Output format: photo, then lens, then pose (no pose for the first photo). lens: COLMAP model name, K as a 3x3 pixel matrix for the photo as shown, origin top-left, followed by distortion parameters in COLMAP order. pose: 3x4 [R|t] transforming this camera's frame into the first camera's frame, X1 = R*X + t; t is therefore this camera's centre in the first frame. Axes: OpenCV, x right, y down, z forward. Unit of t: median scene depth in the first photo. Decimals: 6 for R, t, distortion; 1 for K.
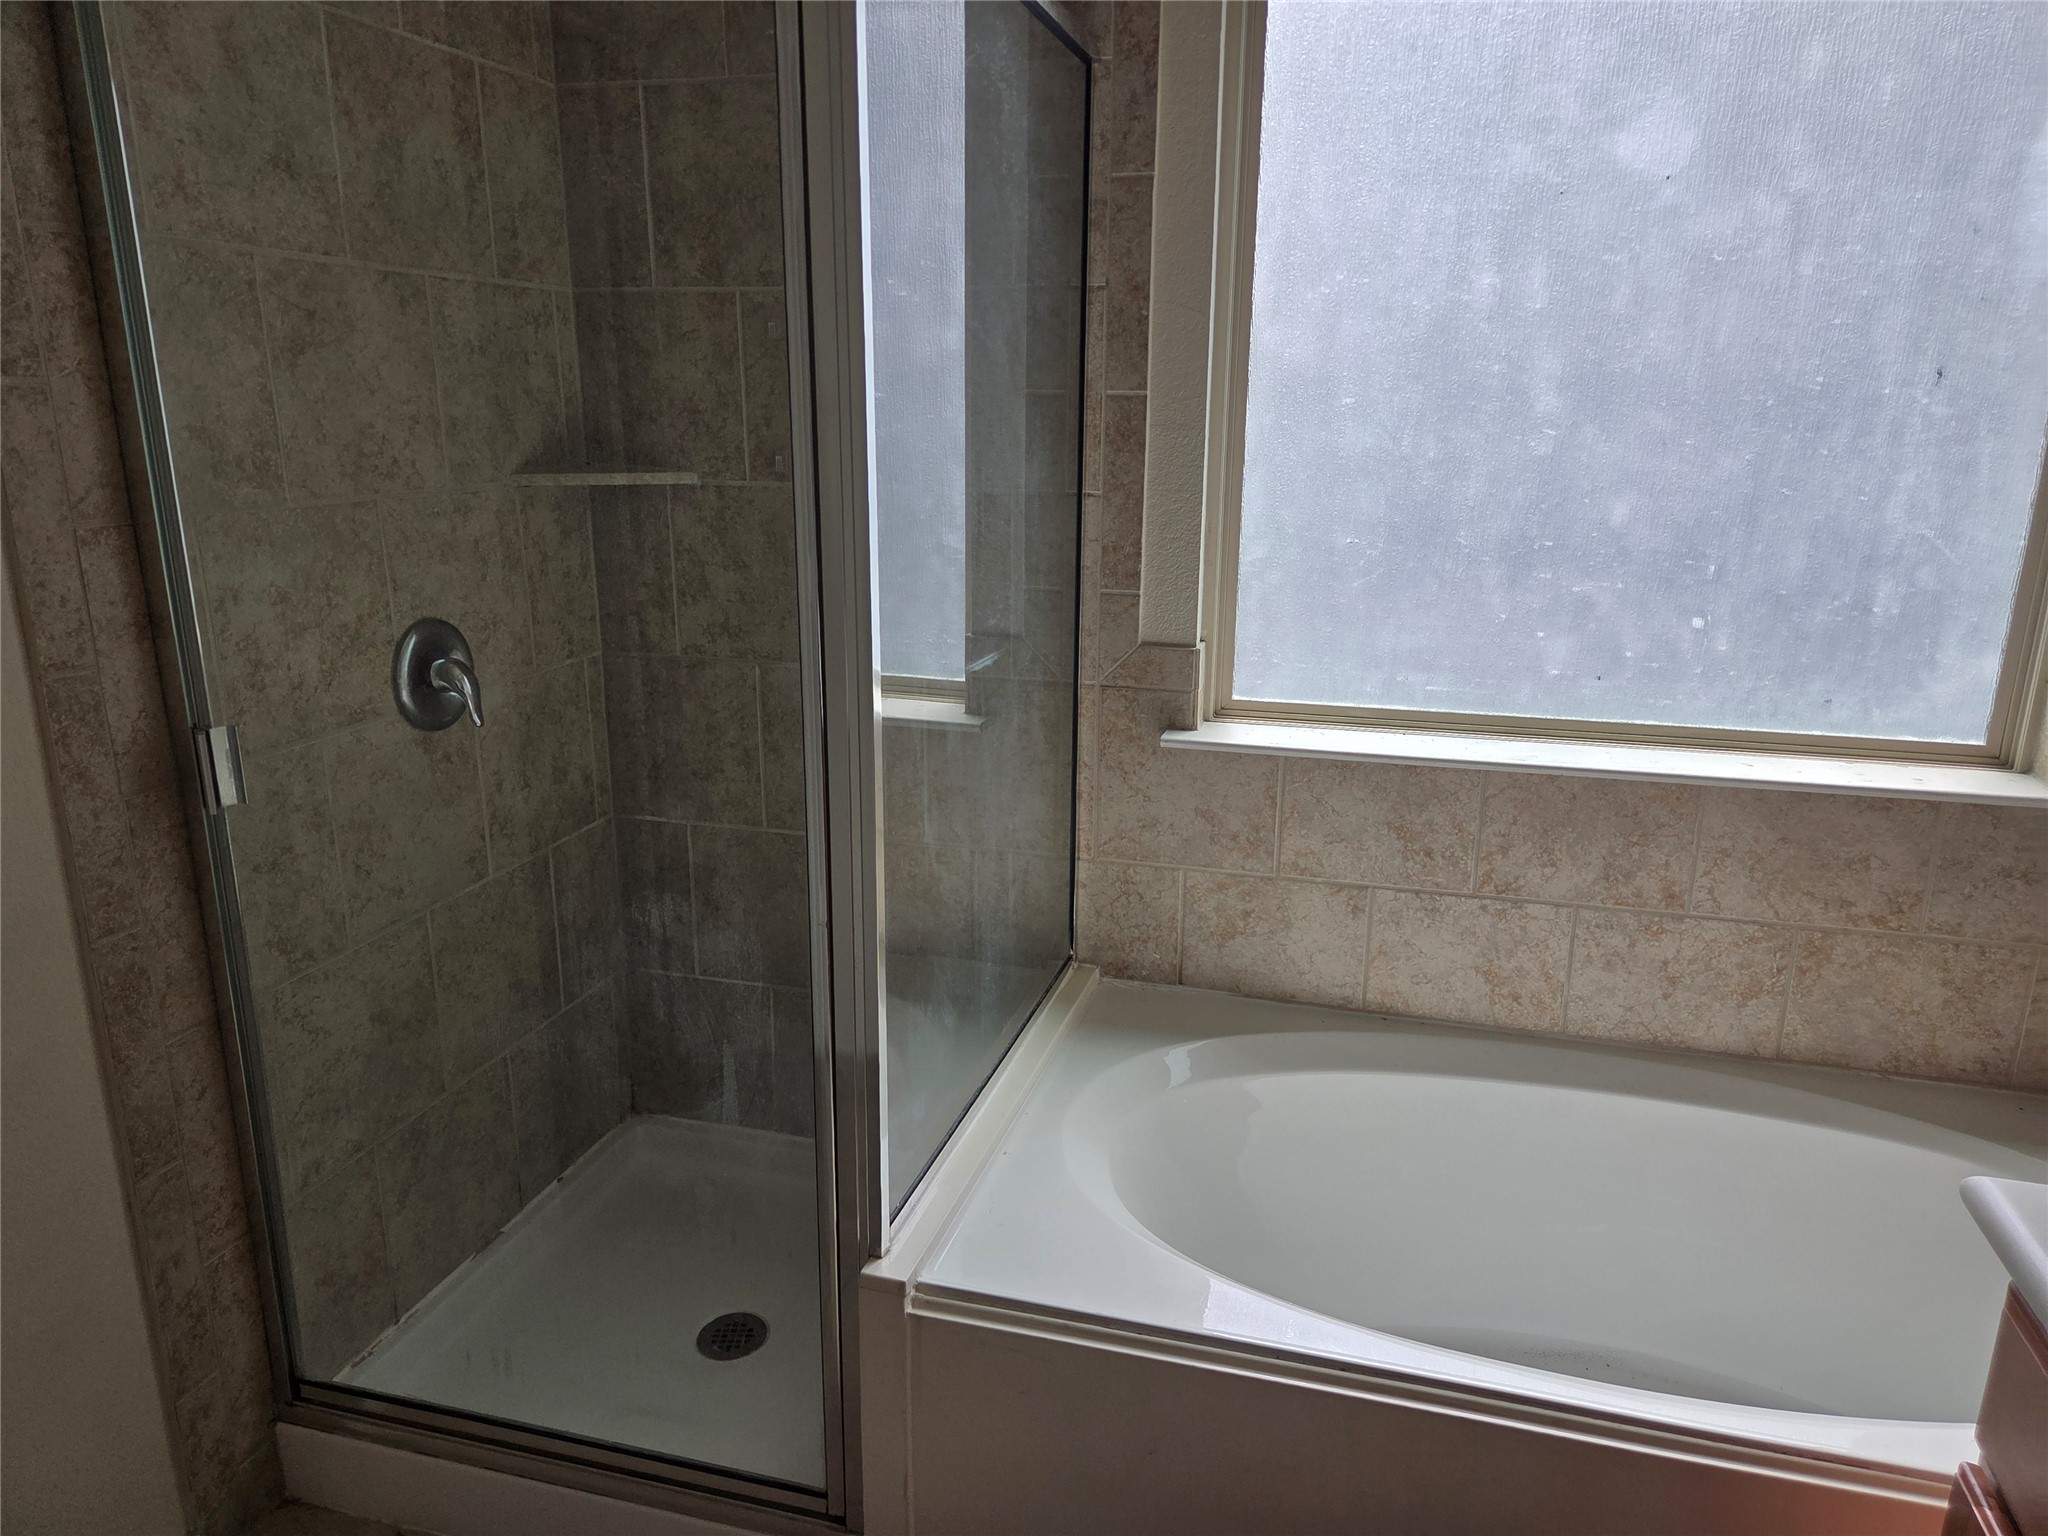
lens RADIAL K [[1375.7, 0, 1028.2], [0, 1375.7, 780.6], [0, 0, 1]] dist [0.062784, -0.048949]
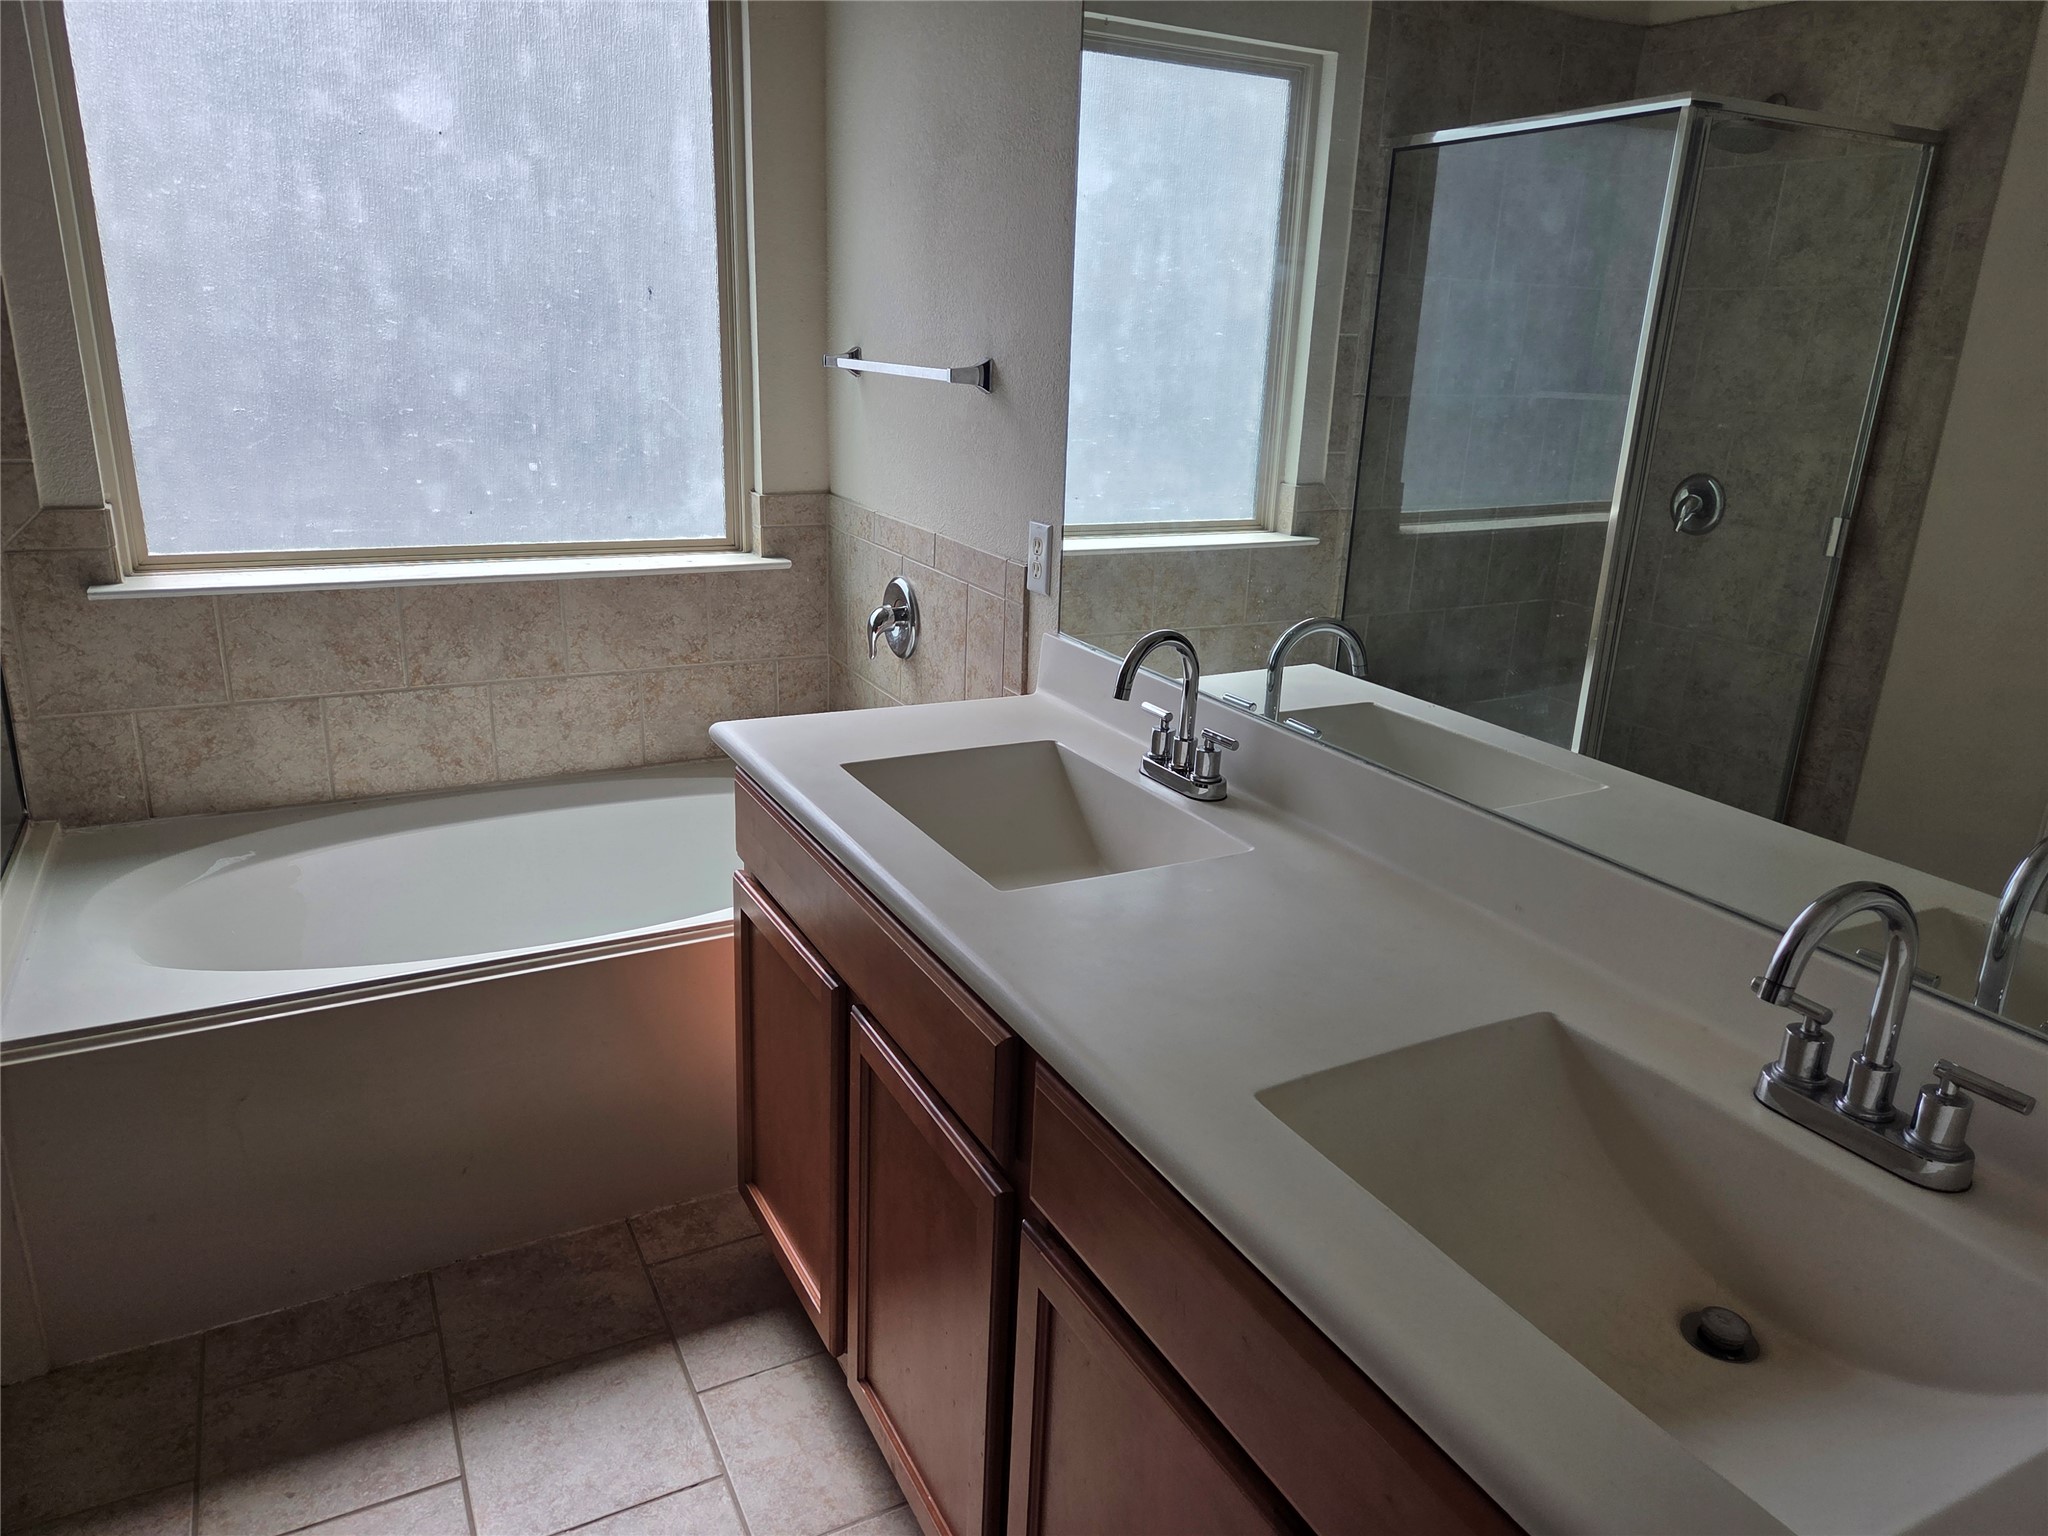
lens RADIAL K [[1375.7, 0, 1042.8], [0, 1375.7, 747.9], [0, 0, 1]] dist [0.062784, -0.048949]
pose [[0.711880, -0.185829, 0.677270, -0.144083], [0.156623, 0.982079, 0.104835, 0.095117], [-0.684614, 0.031447, 0.728227, -0.340101]]
